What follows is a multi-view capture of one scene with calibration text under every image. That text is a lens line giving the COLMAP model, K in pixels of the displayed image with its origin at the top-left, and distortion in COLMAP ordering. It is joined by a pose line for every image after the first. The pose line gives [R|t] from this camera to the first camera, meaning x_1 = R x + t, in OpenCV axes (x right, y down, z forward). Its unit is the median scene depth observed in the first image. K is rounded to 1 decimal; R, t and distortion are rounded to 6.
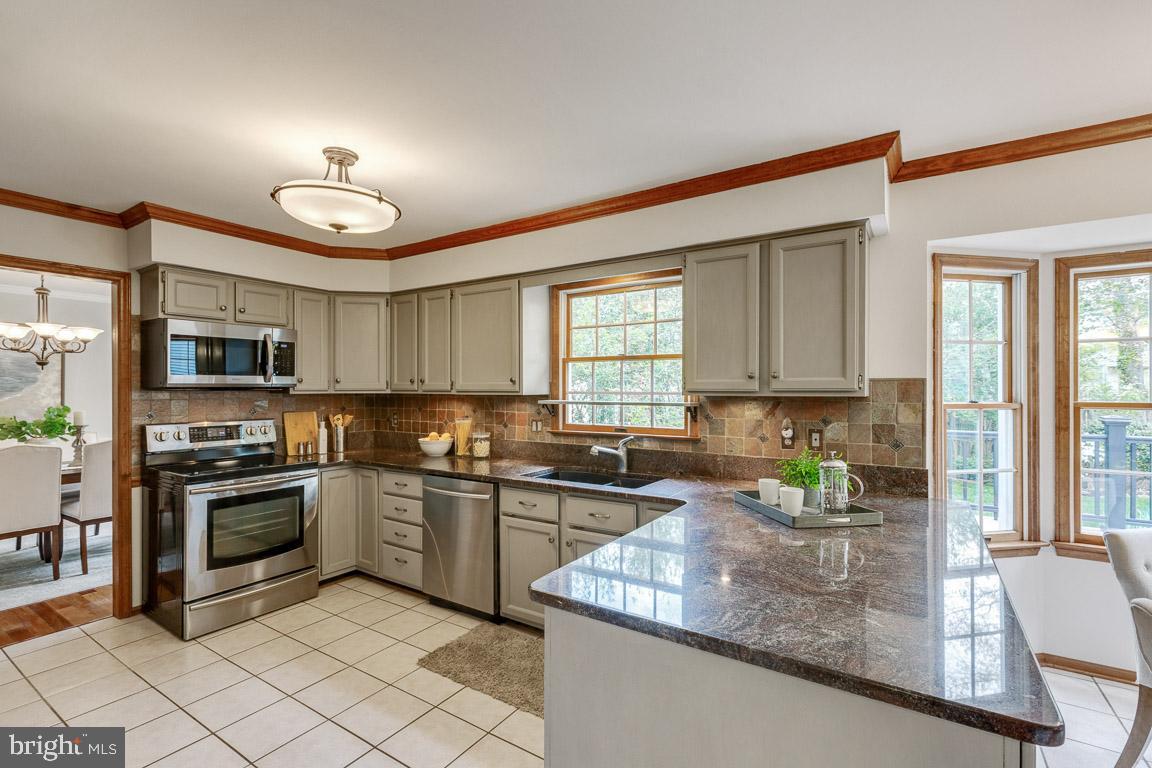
lens RADIAL K [[521.5, 0, 570.2], [0, 521.5, 385.8], [0, 0, 1]] dist [0.000099, -0.000015]
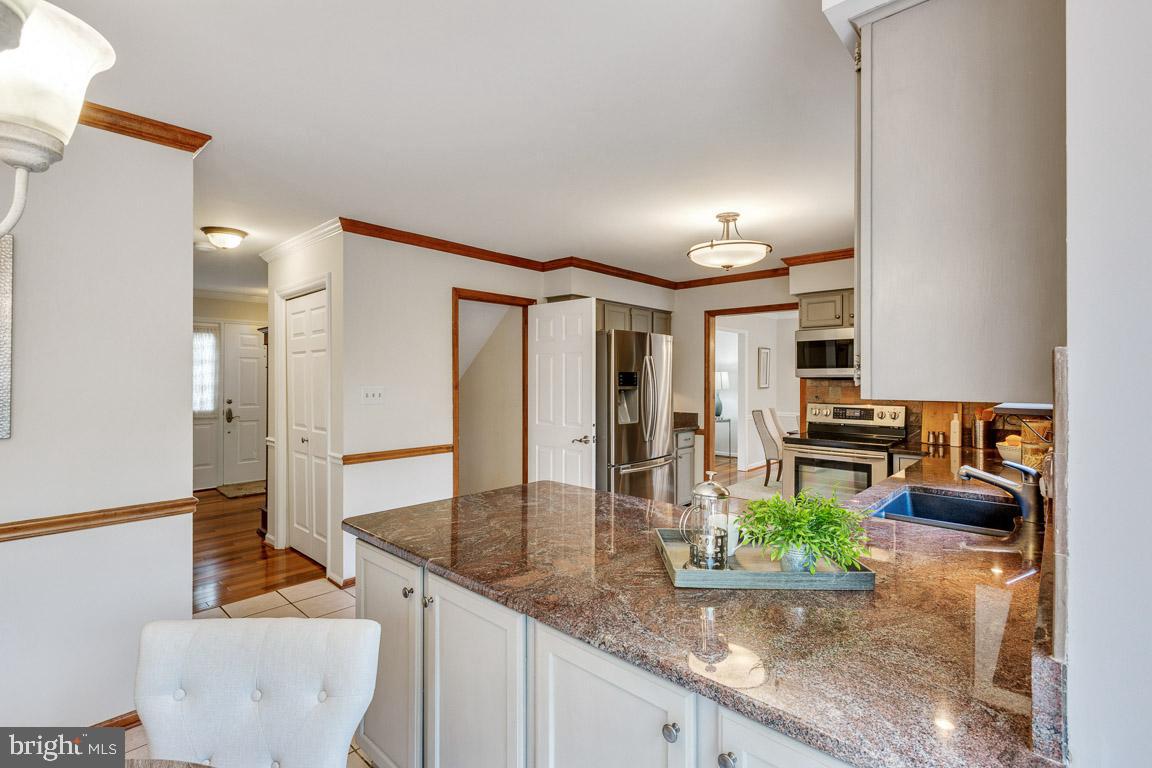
lens RADIAL K [[530.1, 0, 575.1], [0, 530.1, 378.1], [0, 0, 1]] dist [0.011755, 0.000128]
pose [[-0.162031, 0.002743, -0.986782, 0.722526], [0.005317, 0.999984, 0.001906, -0.001681], [0.986771, -0.004938, -0.162043, 0.554079]]
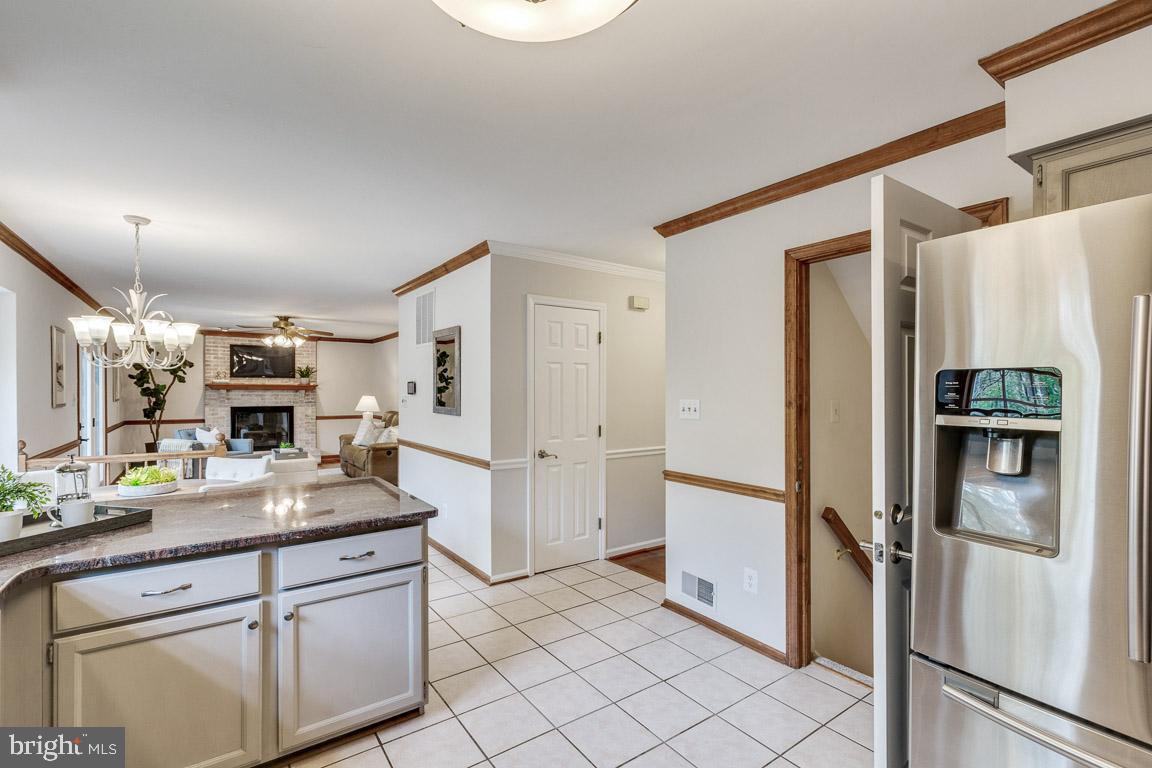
lens RADIAL K [[520.6, 0, 572.9], [0, 520.6, 394.5], [0, 0, 1]] dist [-0.000853, -0.000260]
pose [[-0.931936, -0.003791, 0.362603, -0.410133], [-0.003222, 0.999992, 0.002174, 0.005036], [-0.362609, 0.000858, -0.931941, 0.918615]]
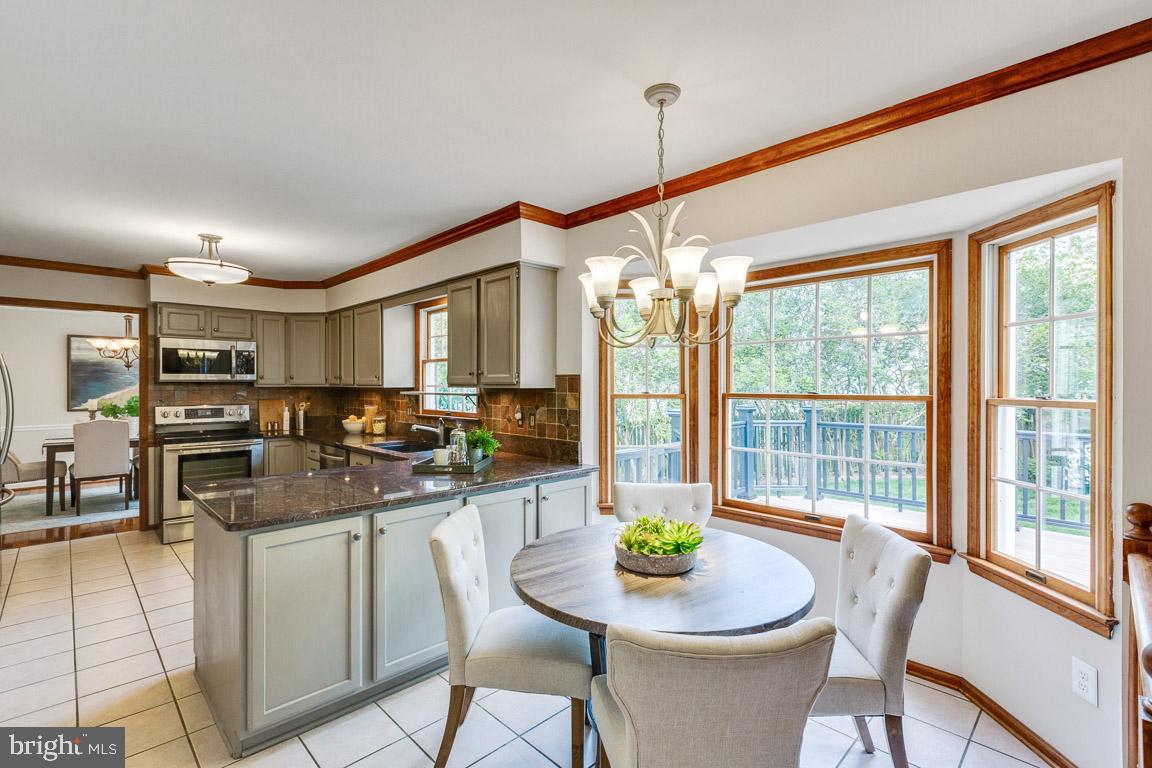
lens RADIAL K [[517.7, 0, 573.0], [0, 517.7, 381.4], [0, 0, 1]] dist [0.000817, -0.000016]
pose [[0.977212, -0.001291, -0.212263, 0.663664], [0.001400, 0.999999, 0.000363, 0.001748], [0.212262, -0.000652, 0.977212, -0.213515]]
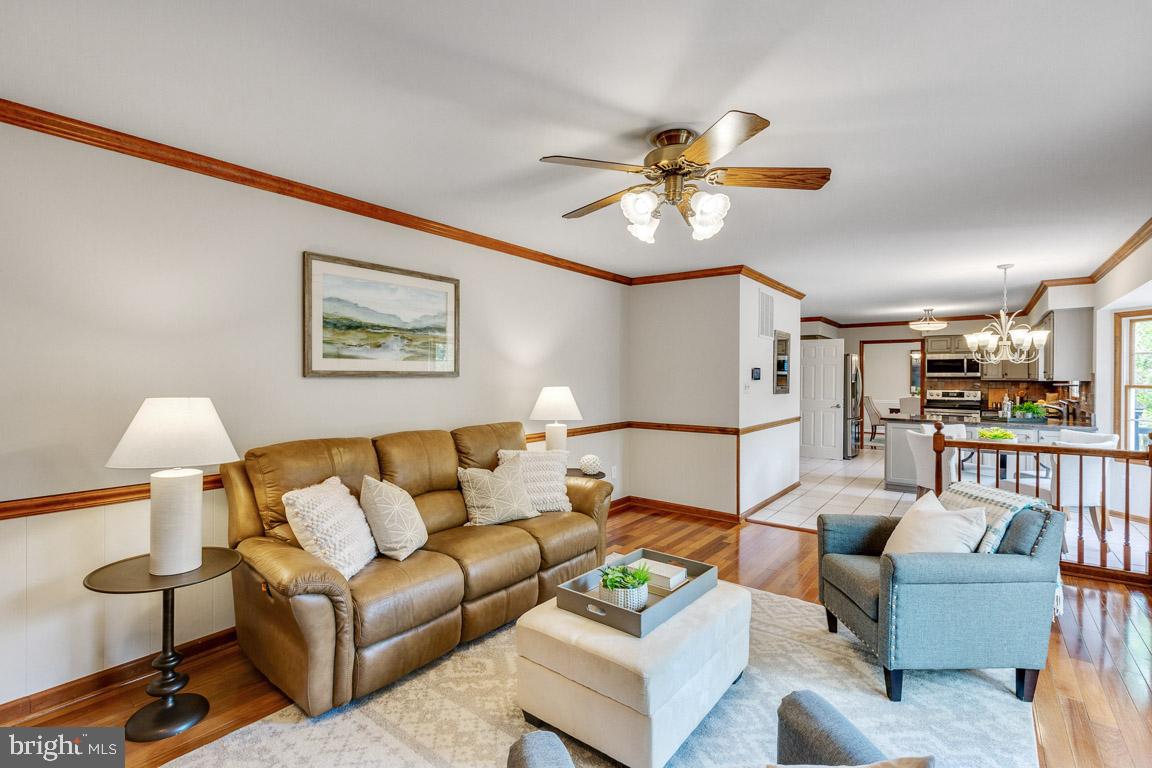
lens RADIAL K [[530.1, 0, 575.1], [0, 530.1, 378.1], [0, 0, 1]] dist [0.011755, 0.000128]
pose [[-0.068850, 0.001723, -0.997626, 2.178965], [-0.000279, 0.999998, 0.001746, 0.003157], [0.997627, 0.000399, -0.068850, -0.729615]]
